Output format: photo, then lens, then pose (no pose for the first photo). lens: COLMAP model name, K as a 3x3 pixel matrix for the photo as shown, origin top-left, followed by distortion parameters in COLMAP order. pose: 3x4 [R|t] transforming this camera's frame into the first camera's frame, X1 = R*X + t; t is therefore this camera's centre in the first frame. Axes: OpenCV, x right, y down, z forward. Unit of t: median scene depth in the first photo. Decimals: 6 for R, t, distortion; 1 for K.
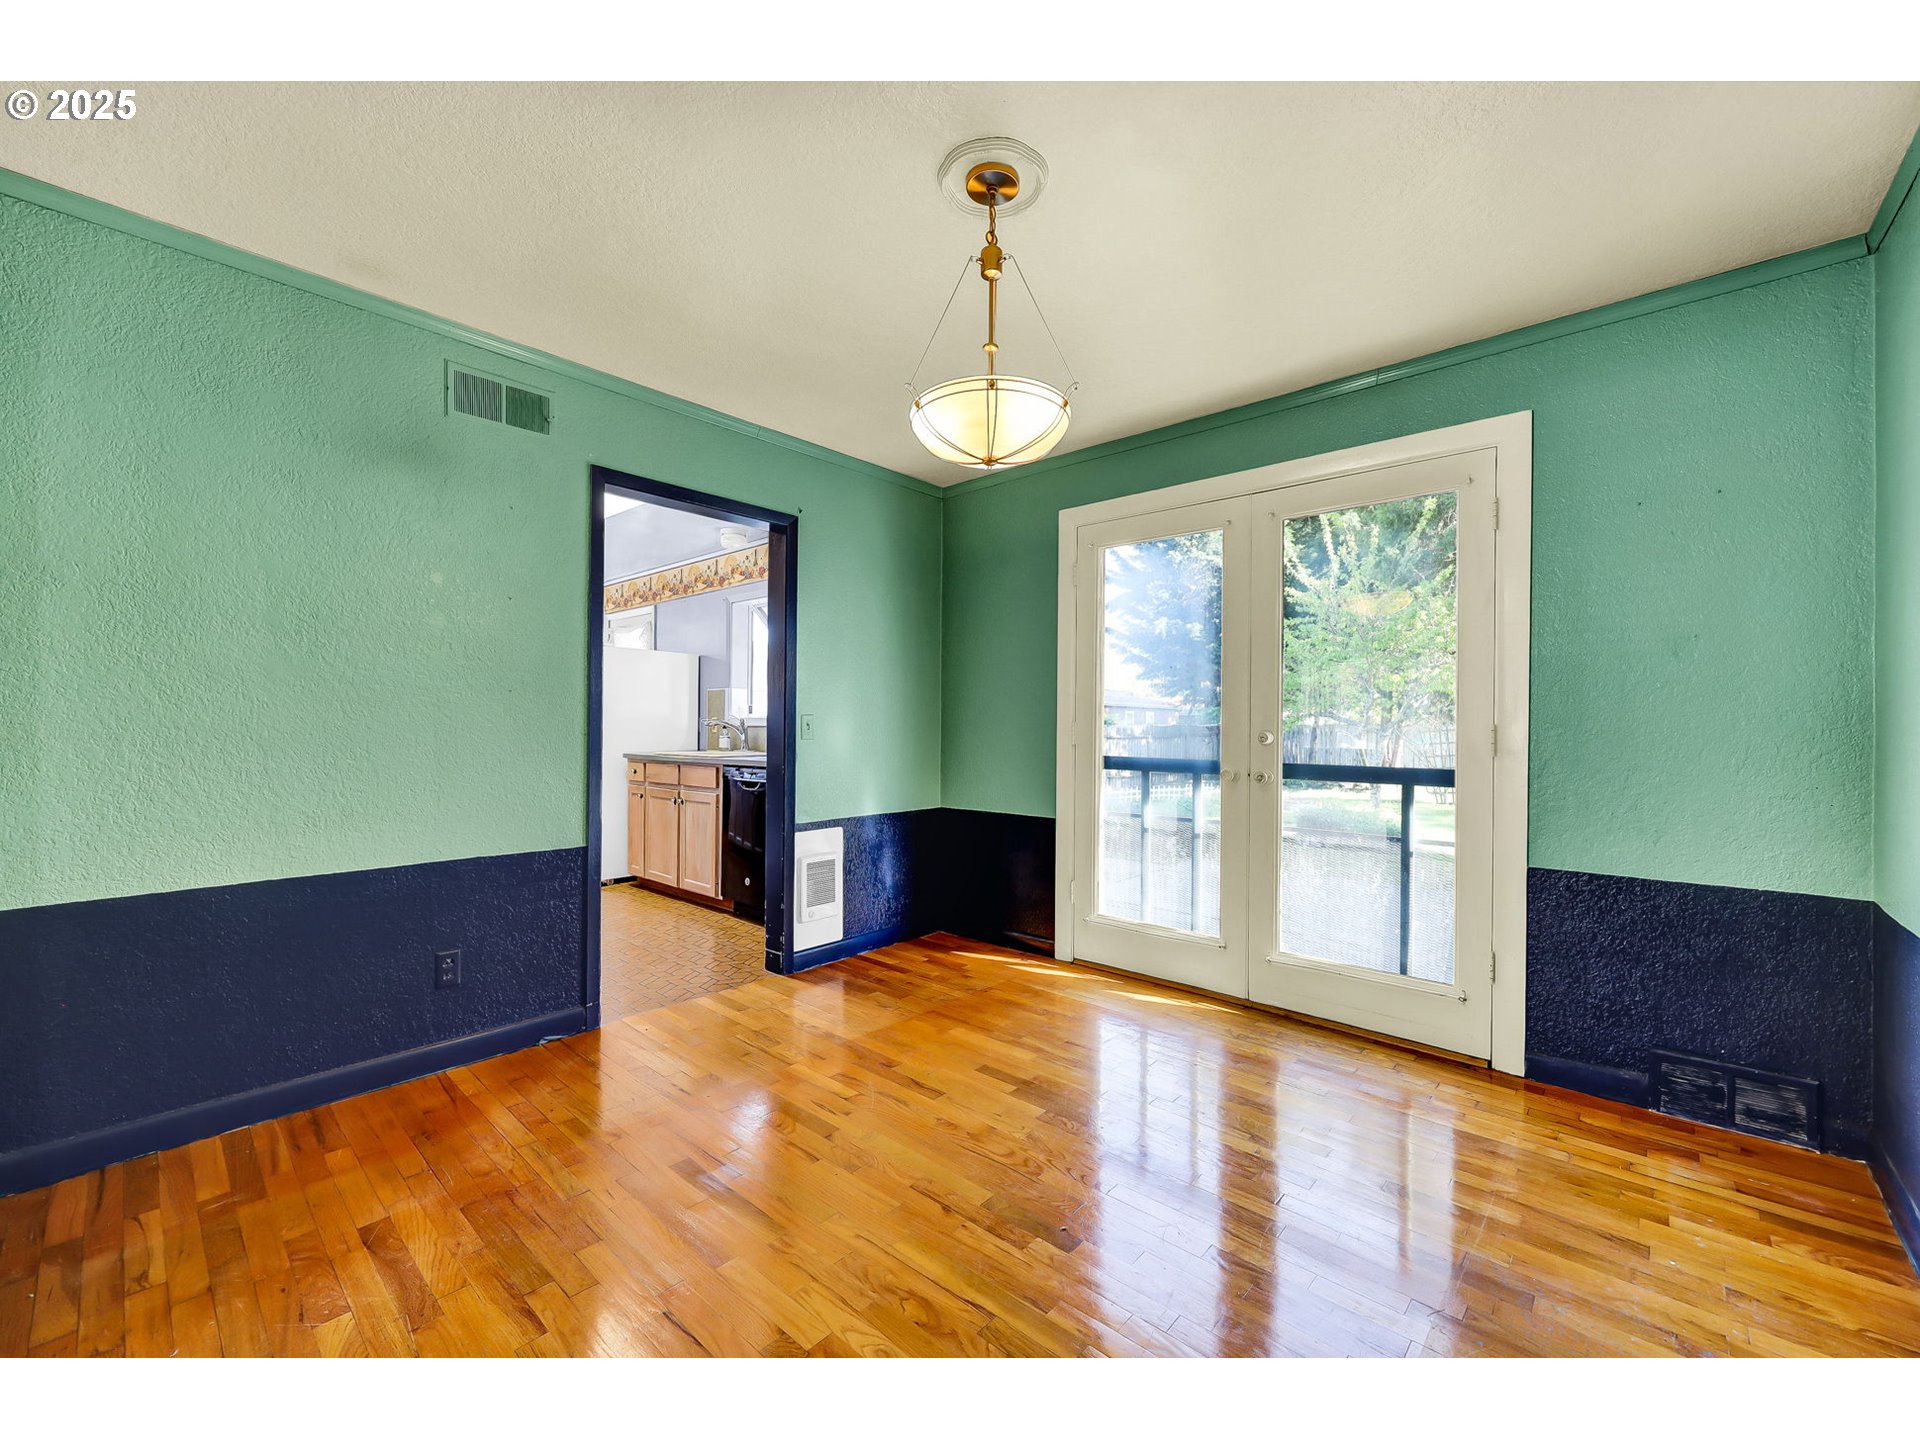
lens RADIAL K [[781.0, 0, 978.2], [0, 781.0, 722.6], [0, 0, 1]] dist [-0.002837, 0.000836]
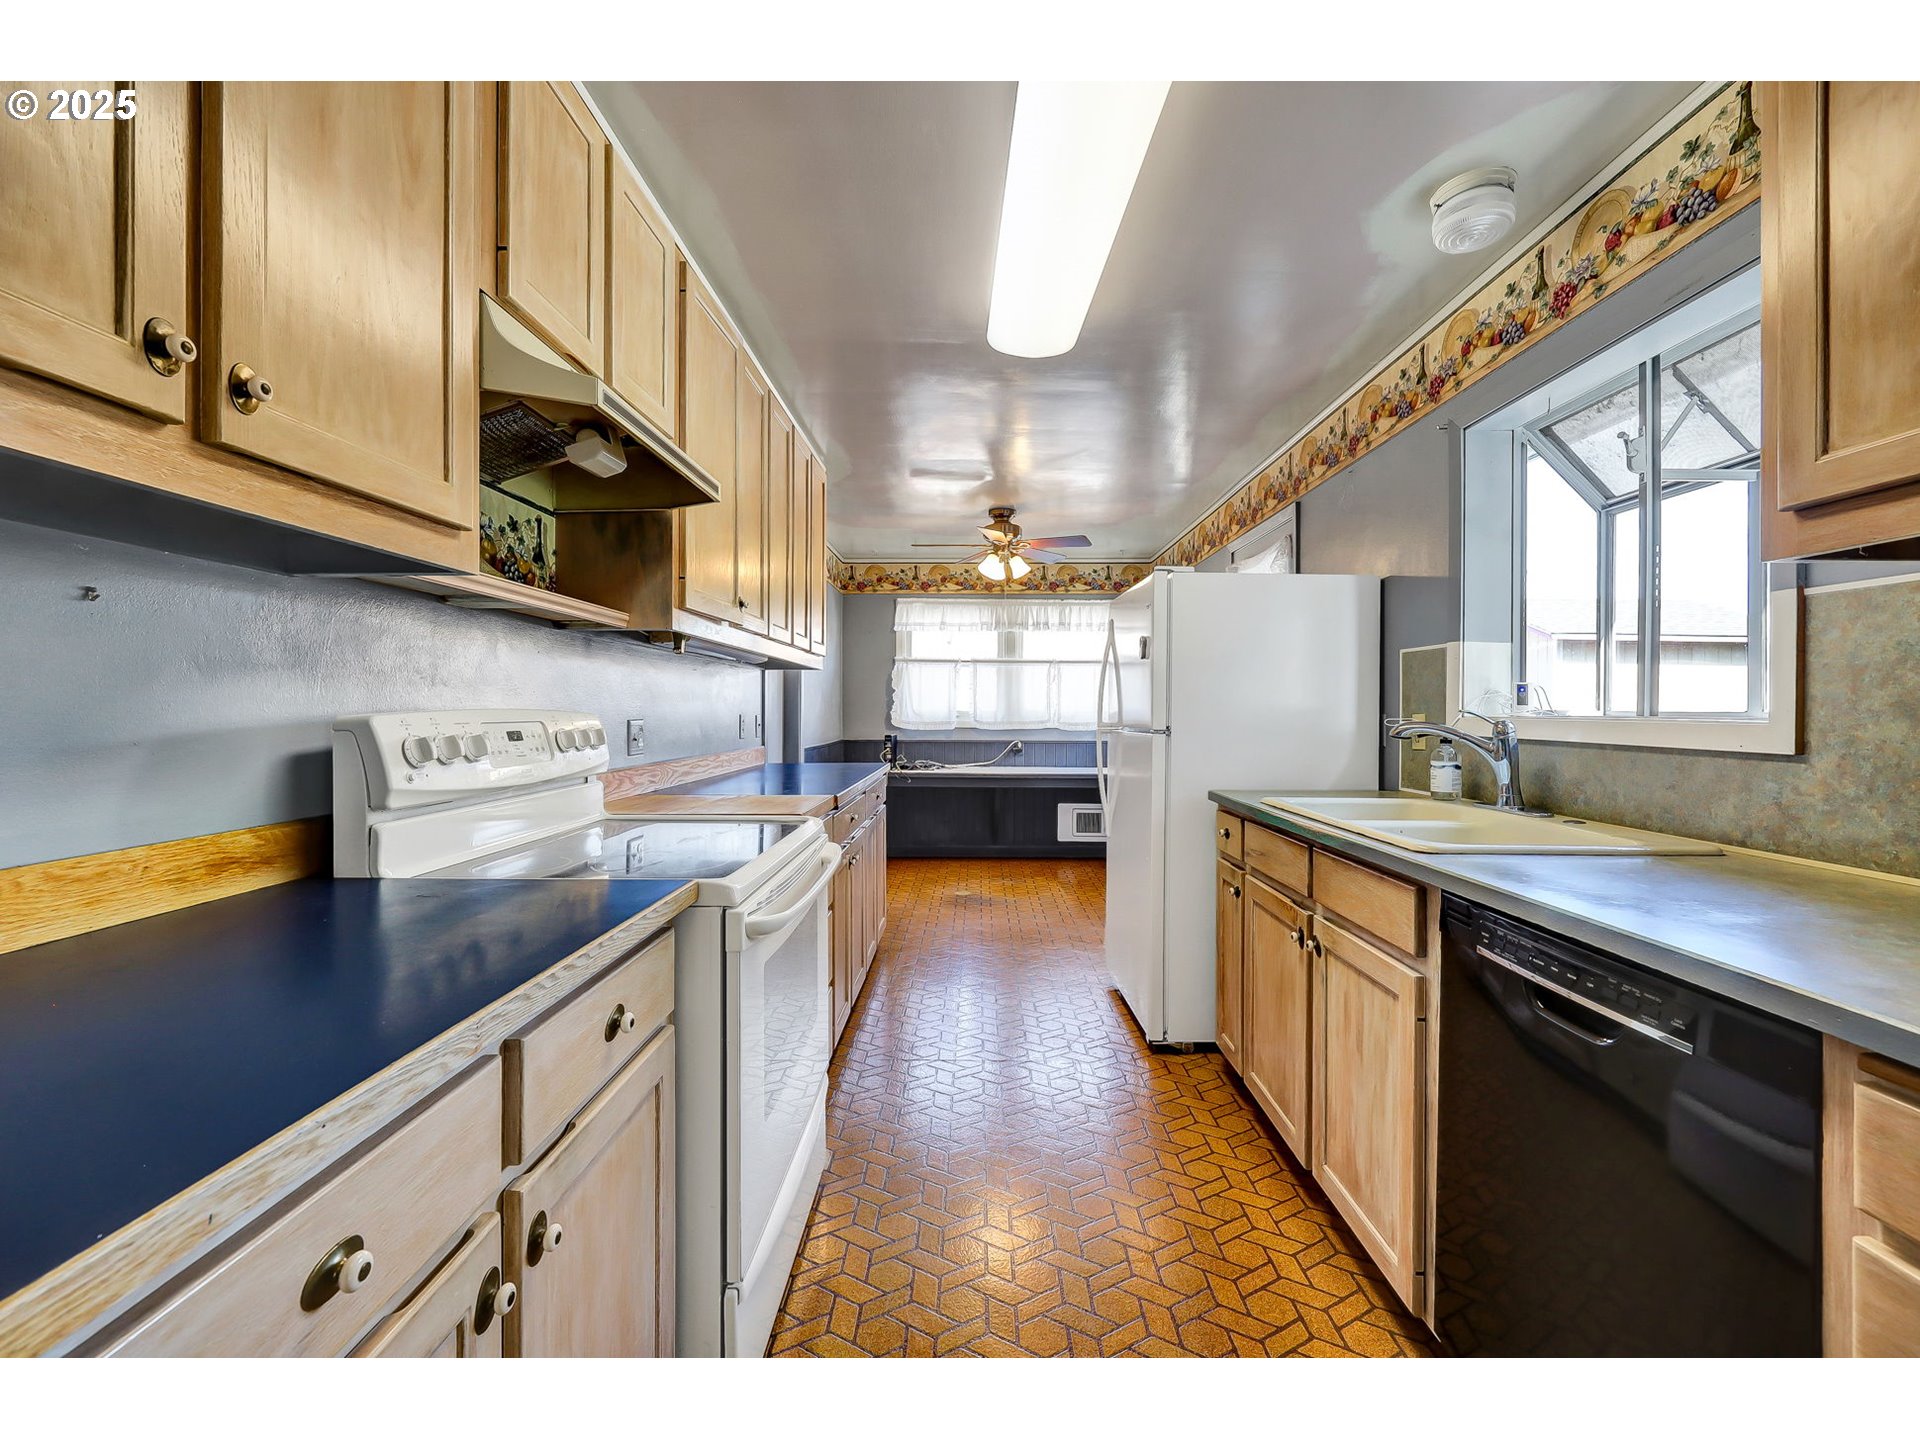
lens RADIAL K [[781.0, 0, 971.5], [0, 781.0, 712.3], [0, 0, 1]] dist [-0.002837, 0.000836]
pose [[0.655785, -0.002022, -0.754945, -0.188785], [0.005829, 0.999980, 0.002385, -0.010289], [0.754925, -0.005965, 0.655784, 0.574699]]
